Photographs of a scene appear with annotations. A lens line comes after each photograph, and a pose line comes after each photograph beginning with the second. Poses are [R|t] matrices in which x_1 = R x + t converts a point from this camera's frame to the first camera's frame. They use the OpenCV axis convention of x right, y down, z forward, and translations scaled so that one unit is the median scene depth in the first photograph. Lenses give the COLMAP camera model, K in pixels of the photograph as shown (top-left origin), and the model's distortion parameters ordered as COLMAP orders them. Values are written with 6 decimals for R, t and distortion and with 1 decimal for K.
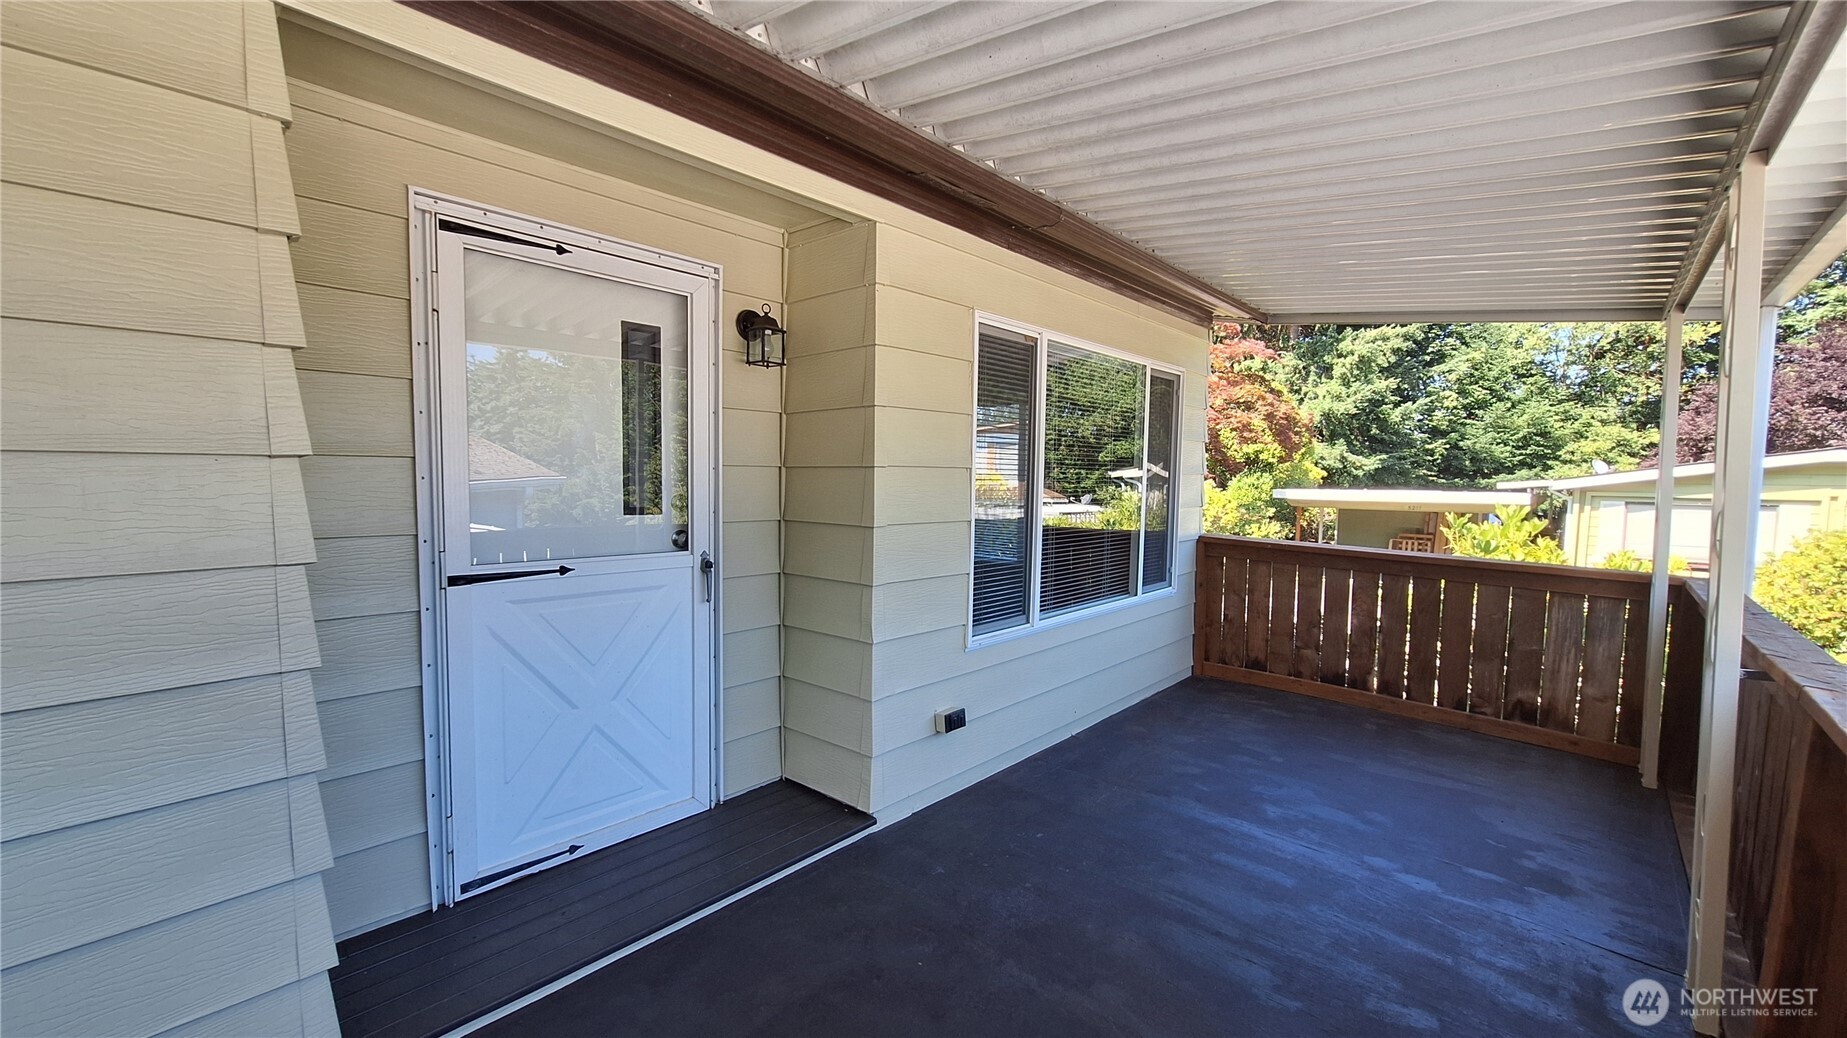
lens RADIAL K [[729.0, 0, 929.8], [0, 729.0, 525.8], [0, 0, 1]] dist [-0.000742, 0.002651]
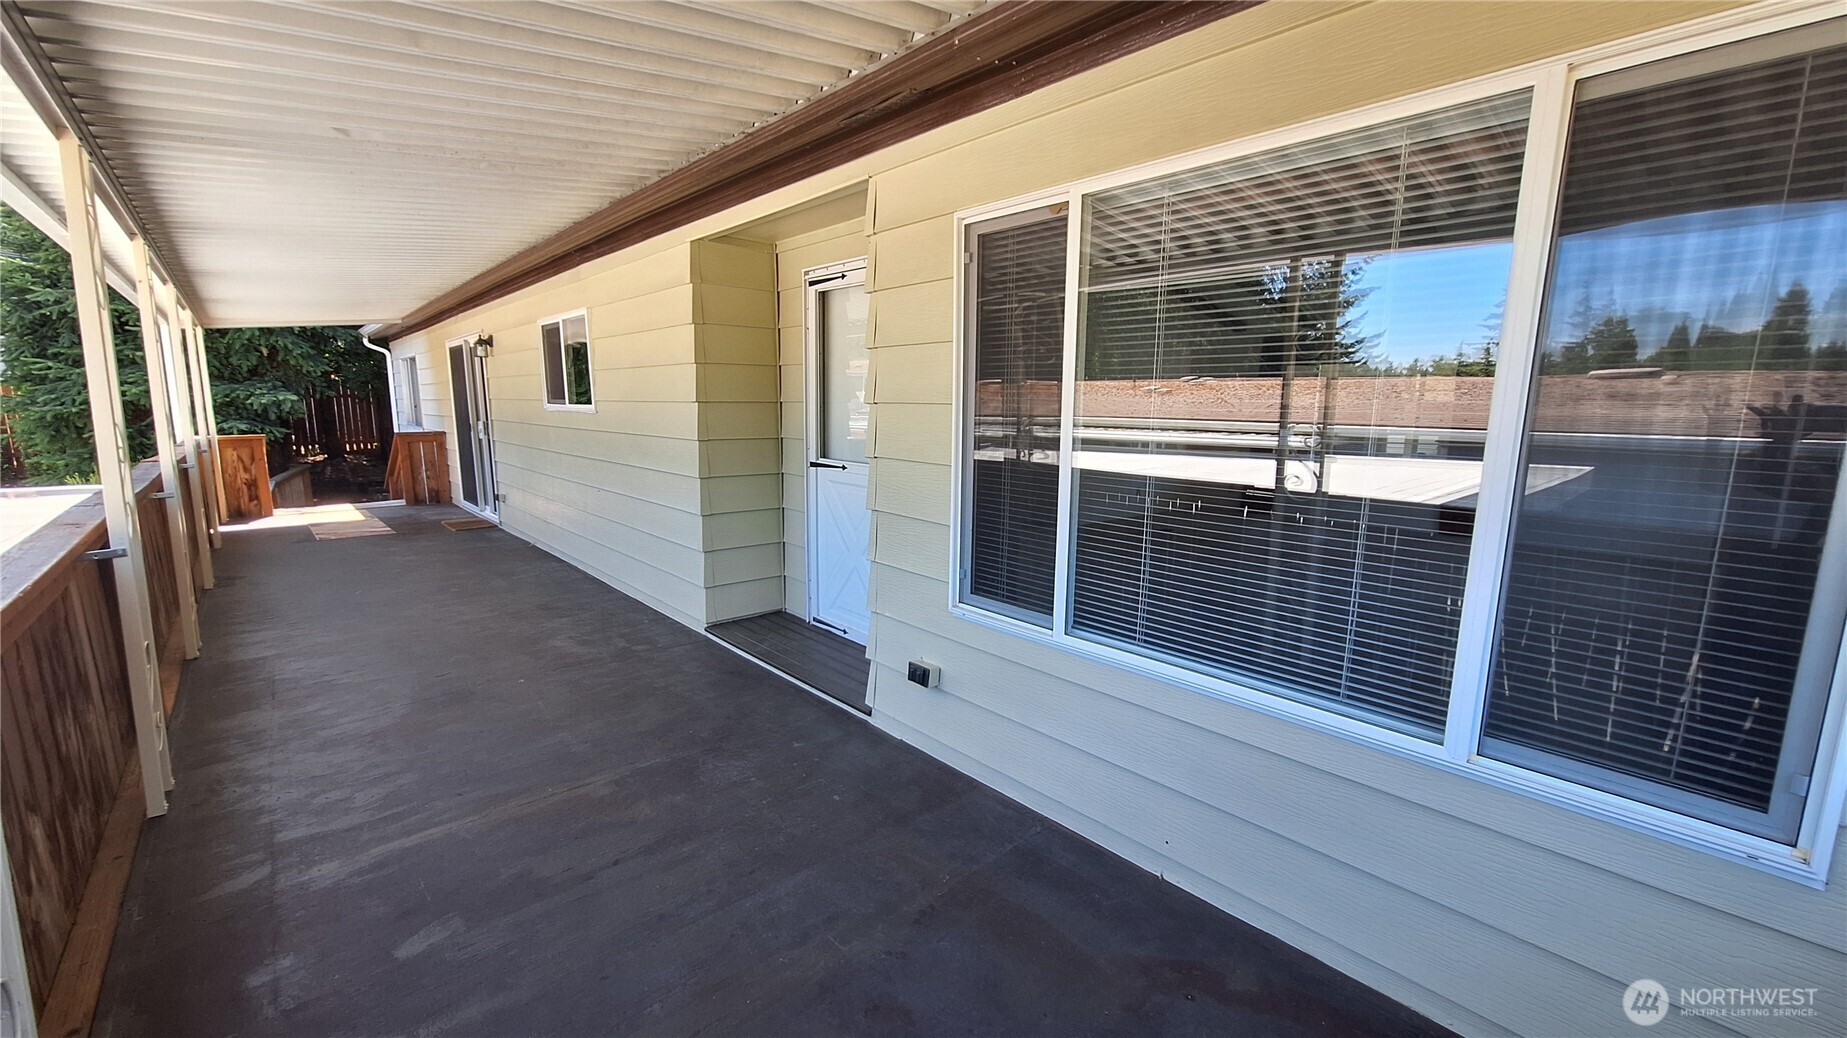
lens RADIAL K [[717.3, 0, 924.4], [0, 717.3, 521.4], [0, 0, 1]] dist [0.000334, 0.000130]
pose [[-0.090638, 0.141495, -0.985781, 0.871862], [-0.092561, 0.984374, 0.149803, -0.063212], [0.991573, 0.104823, -0.076125, 1.003795]]
